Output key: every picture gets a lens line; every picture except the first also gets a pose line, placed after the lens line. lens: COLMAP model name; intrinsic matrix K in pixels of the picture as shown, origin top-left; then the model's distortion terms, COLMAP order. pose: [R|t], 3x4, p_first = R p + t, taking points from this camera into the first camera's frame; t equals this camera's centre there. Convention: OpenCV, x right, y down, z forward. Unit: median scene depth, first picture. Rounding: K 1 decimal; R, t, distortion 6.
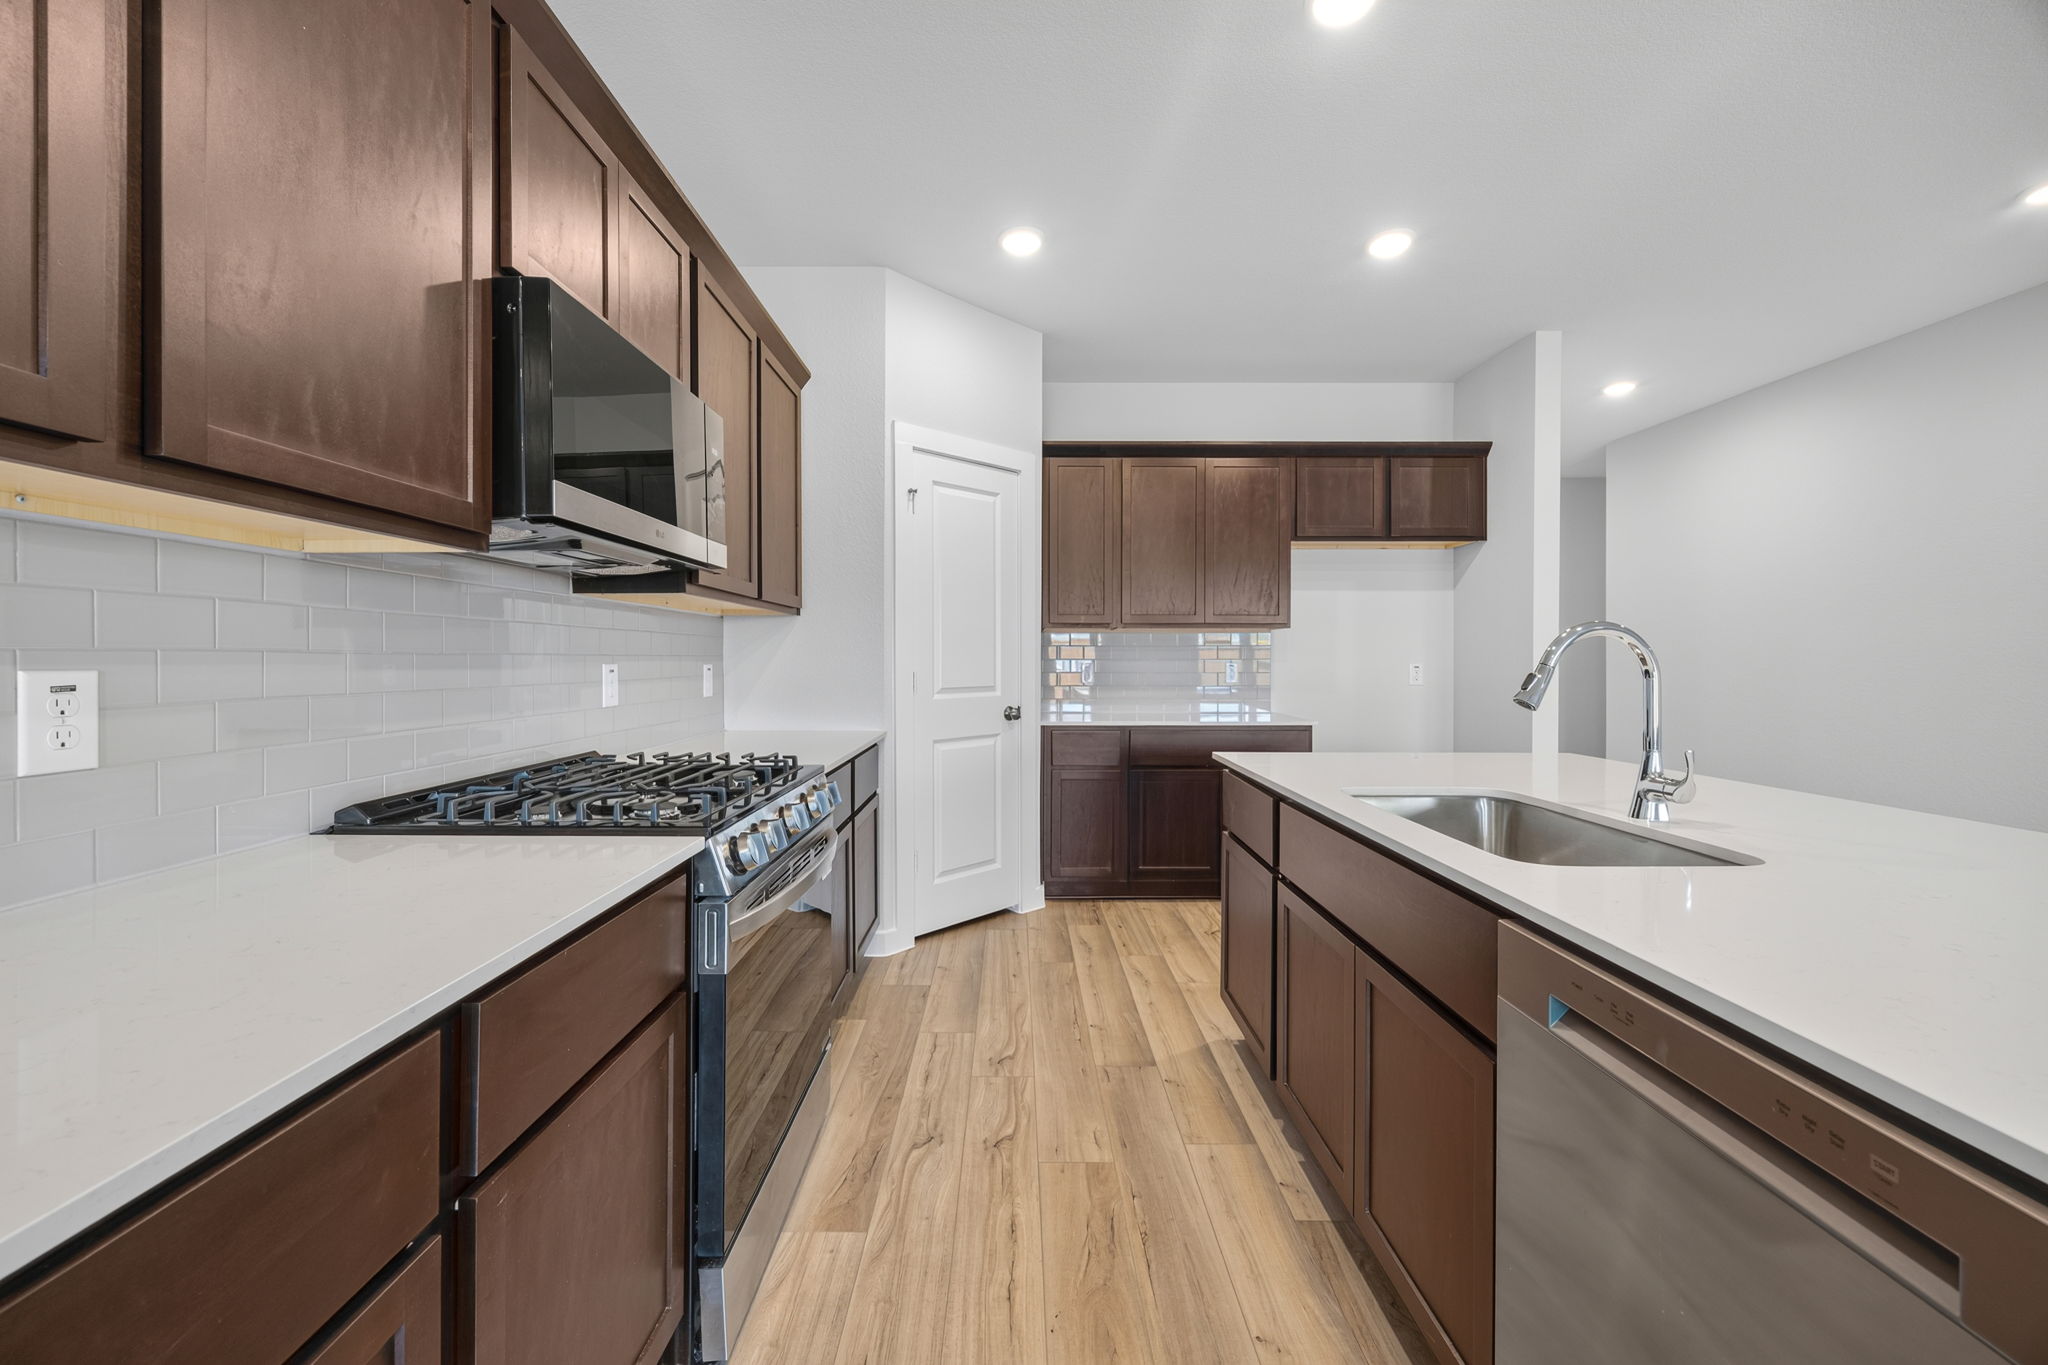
lens RADIAL K [[787.4, 0, 1012.7], [0, 787.4, 665.2], [0, 0, 1]] dist [0.000201, -0.000045]
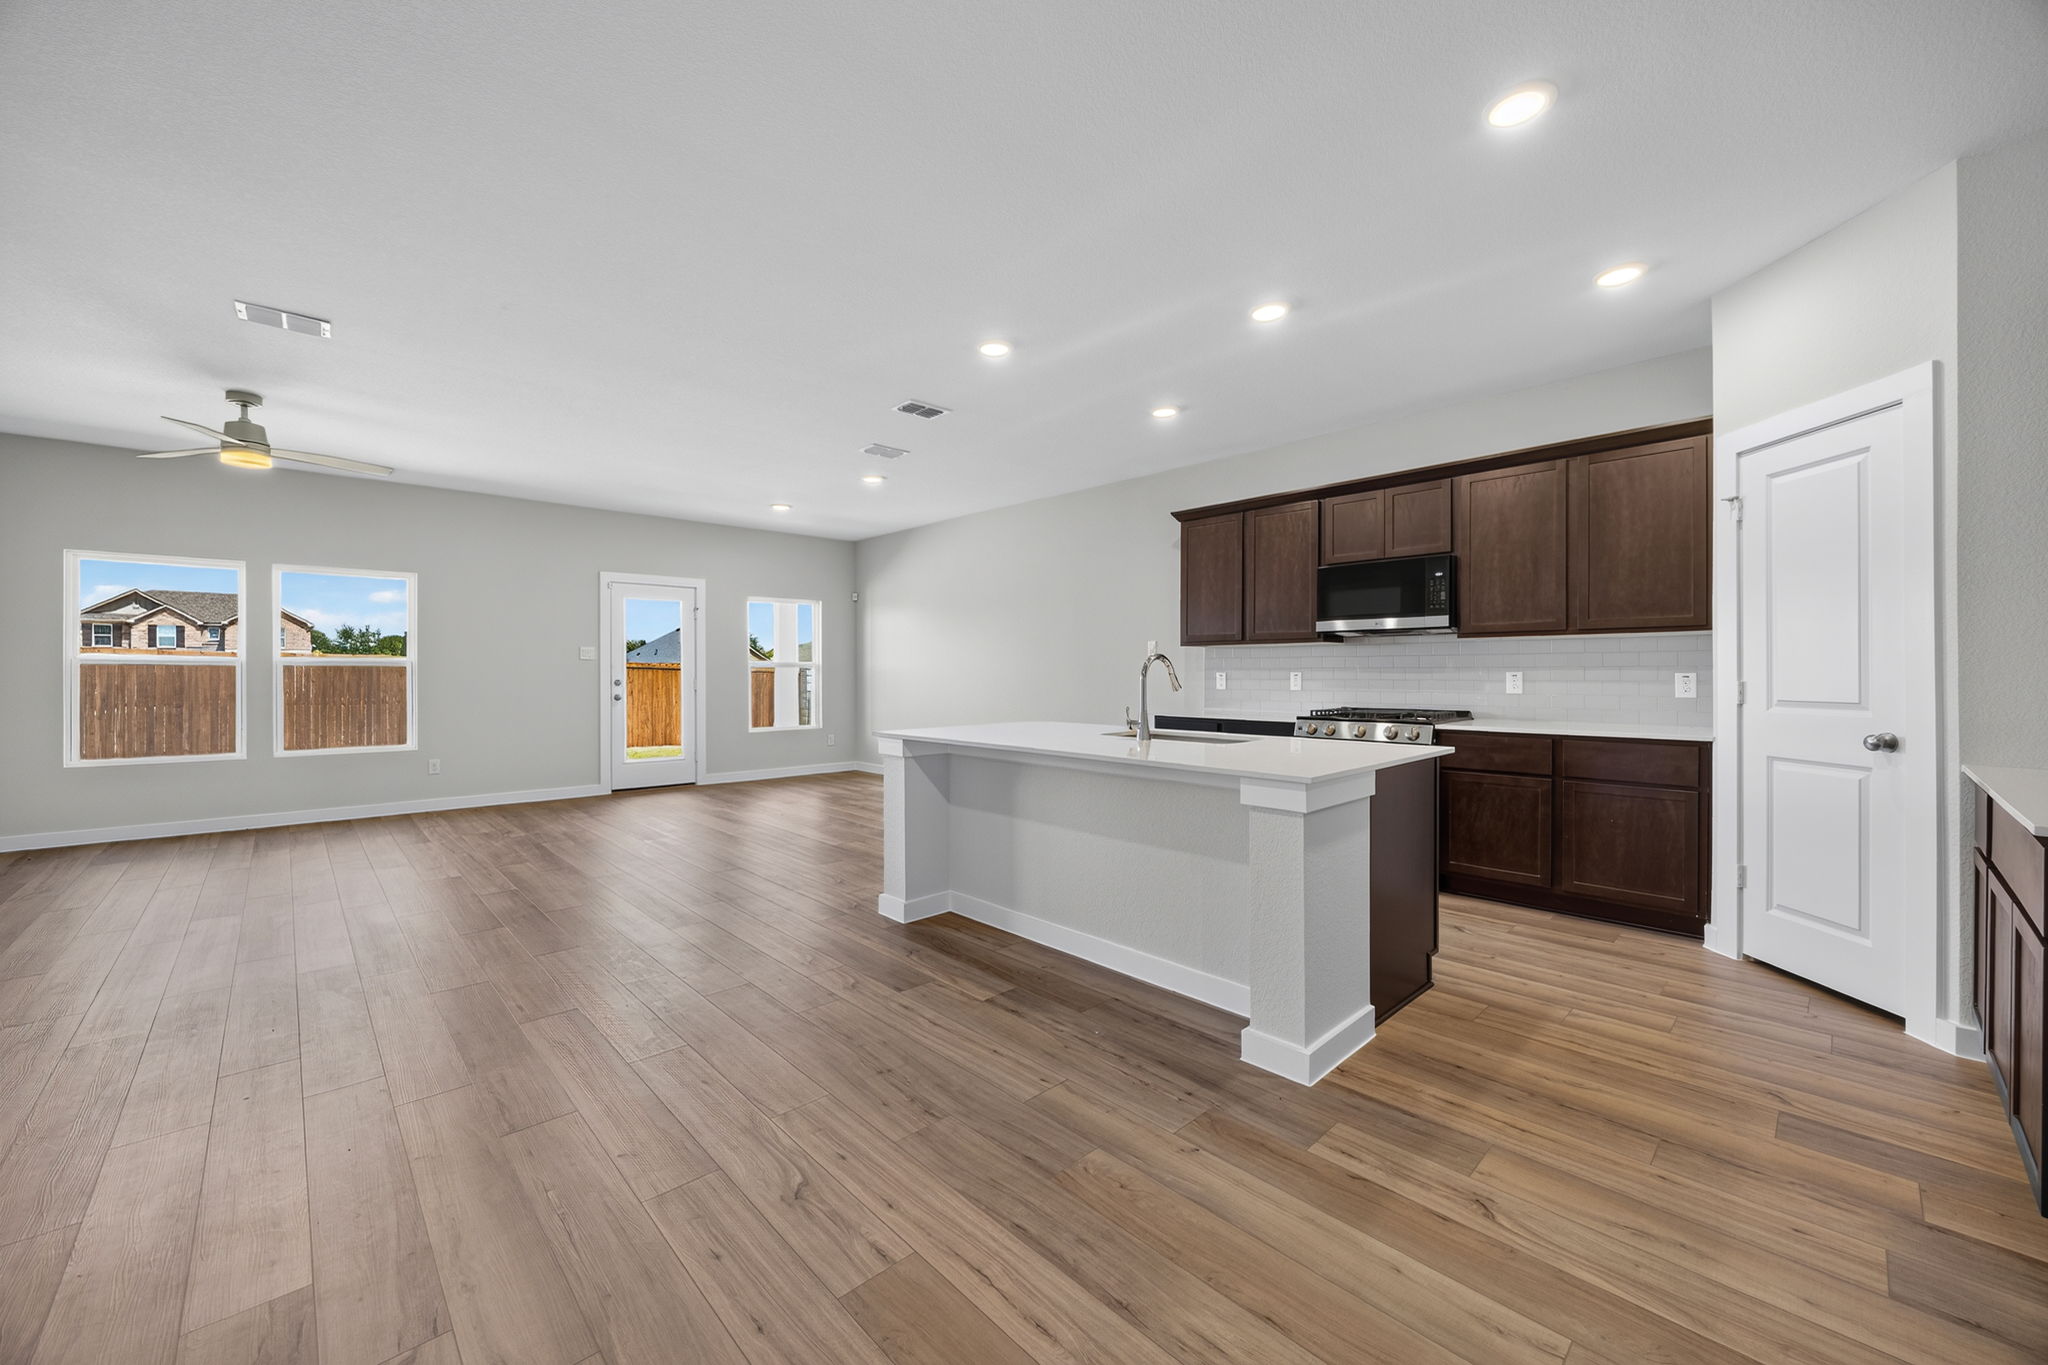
lens RADIAL K [[787.4, 0, 1012.7], [0, 787.4, 665.2], [0, 0, 1]] dist [0.000201, -0.000045]
pose [[-0.724750, 0.005285, -0.688992, 1.327224], [0.002771, 0.999985, 0.004756, -0.020587], [0.689007, 0.001538, -0.724753, 1.195440]]
